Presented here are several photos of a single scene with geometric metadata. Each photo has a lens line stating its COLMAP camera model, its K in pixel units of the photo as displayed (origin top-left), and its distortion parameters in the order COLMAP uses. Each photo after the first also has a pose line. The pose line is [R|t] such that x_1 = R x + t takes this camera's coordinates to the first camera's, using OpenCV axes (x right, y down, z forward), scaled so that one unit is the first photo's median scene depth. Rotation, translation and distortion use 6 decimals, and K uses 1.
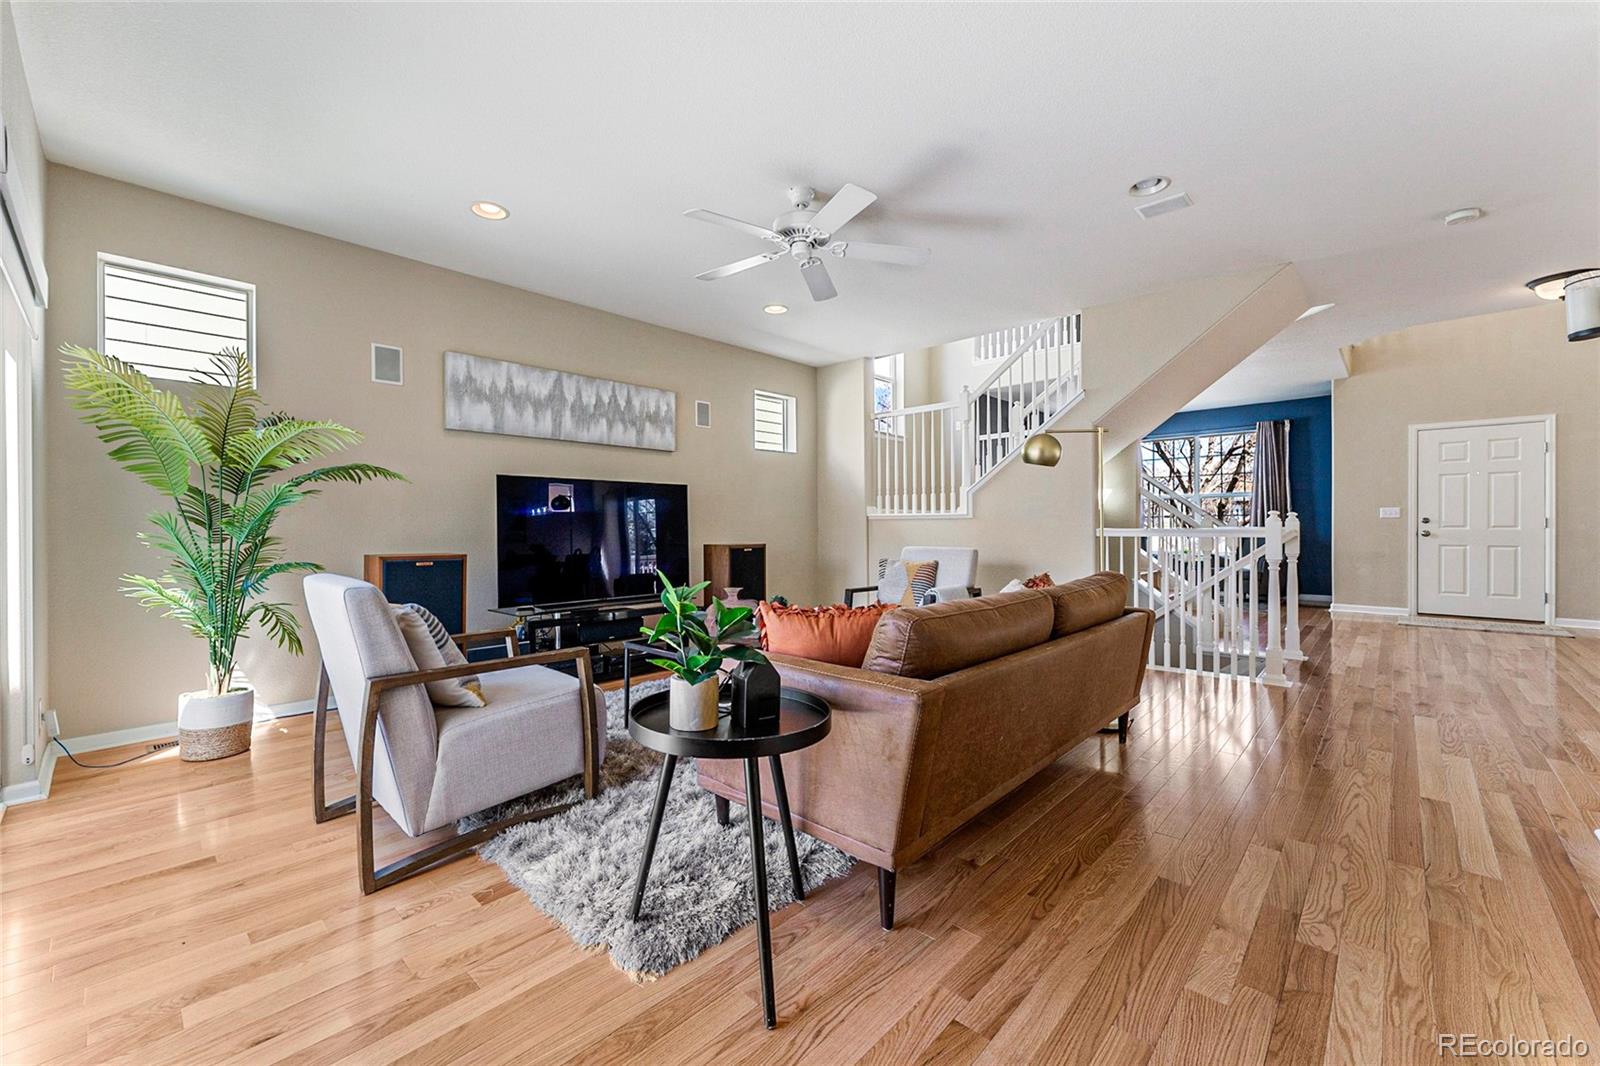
lens RADIAL K [[635.6, 0, 796.2], [0, 635.6, 526.9], [0, 0, 1]] dist [-0.000644, 0.000218]
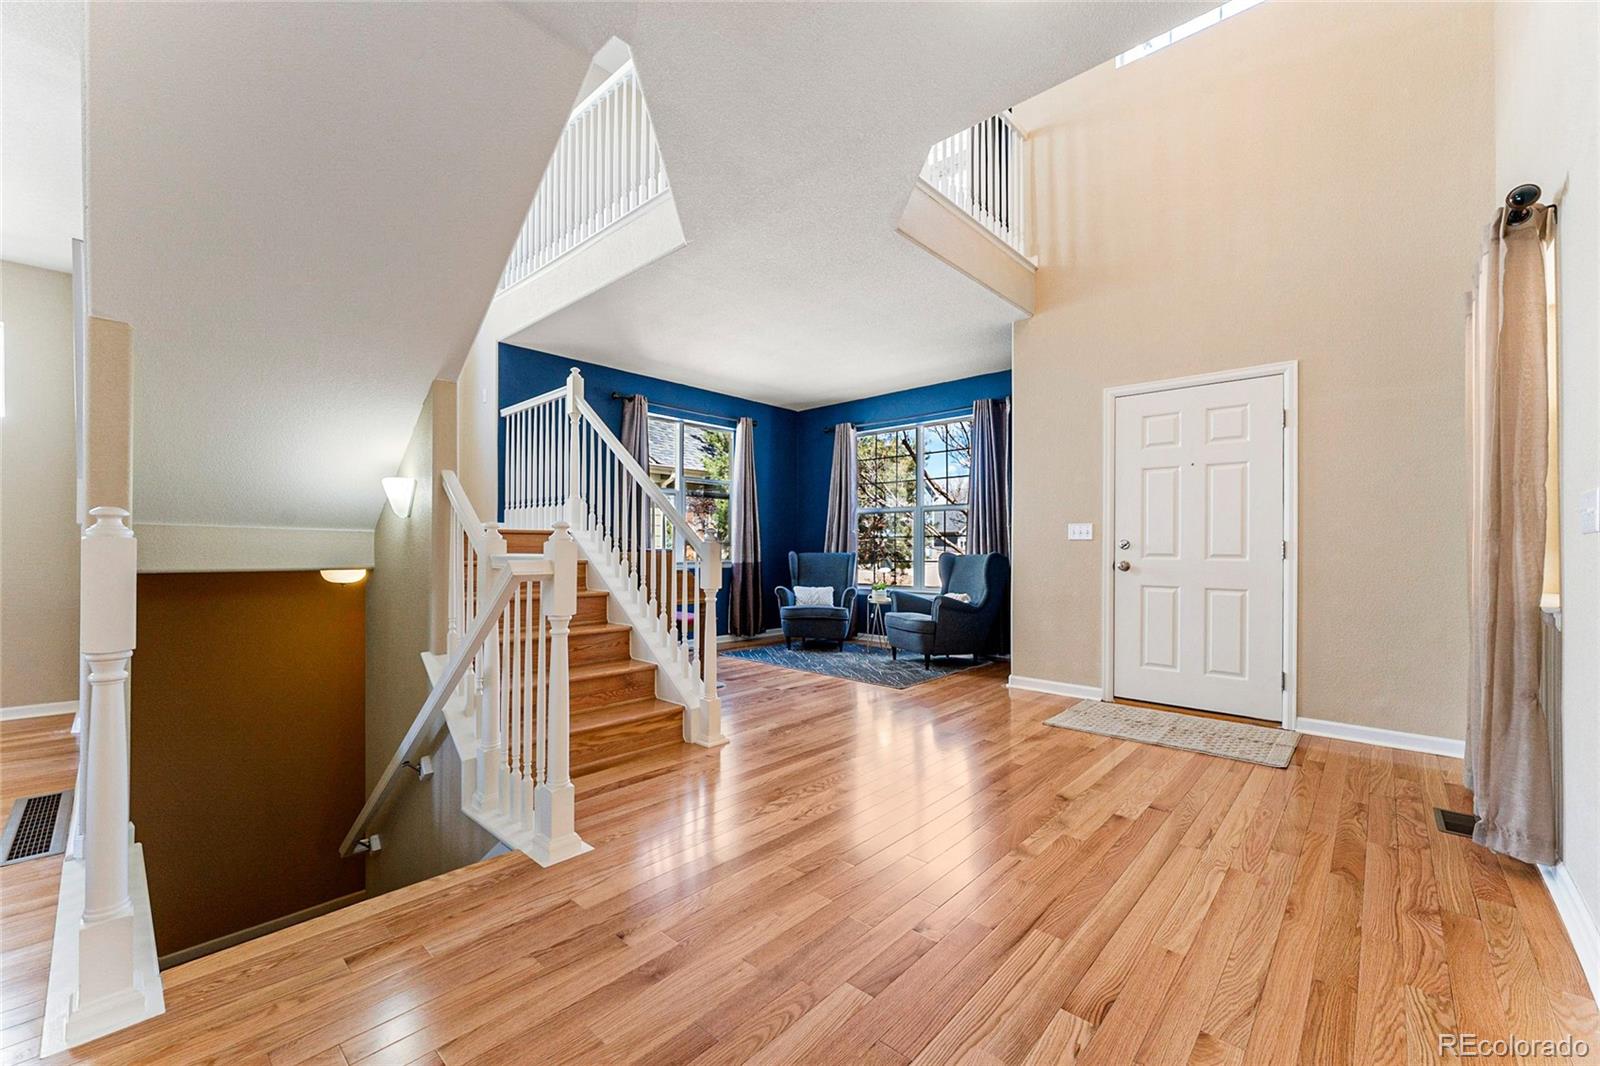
lens RADIAL K [[635.6, 0, 809.9], [0, 635.6, 543.6], [0, 0, 1]] dist [-0.000644, 0.000218]
pose [[0.999660, 0.004432, 0.025695, 0.934326], [-0.004381, 0.999988, -0.002023, -0.012091], [-0.025704, 0.001910, 0.999668, 0.554151]]
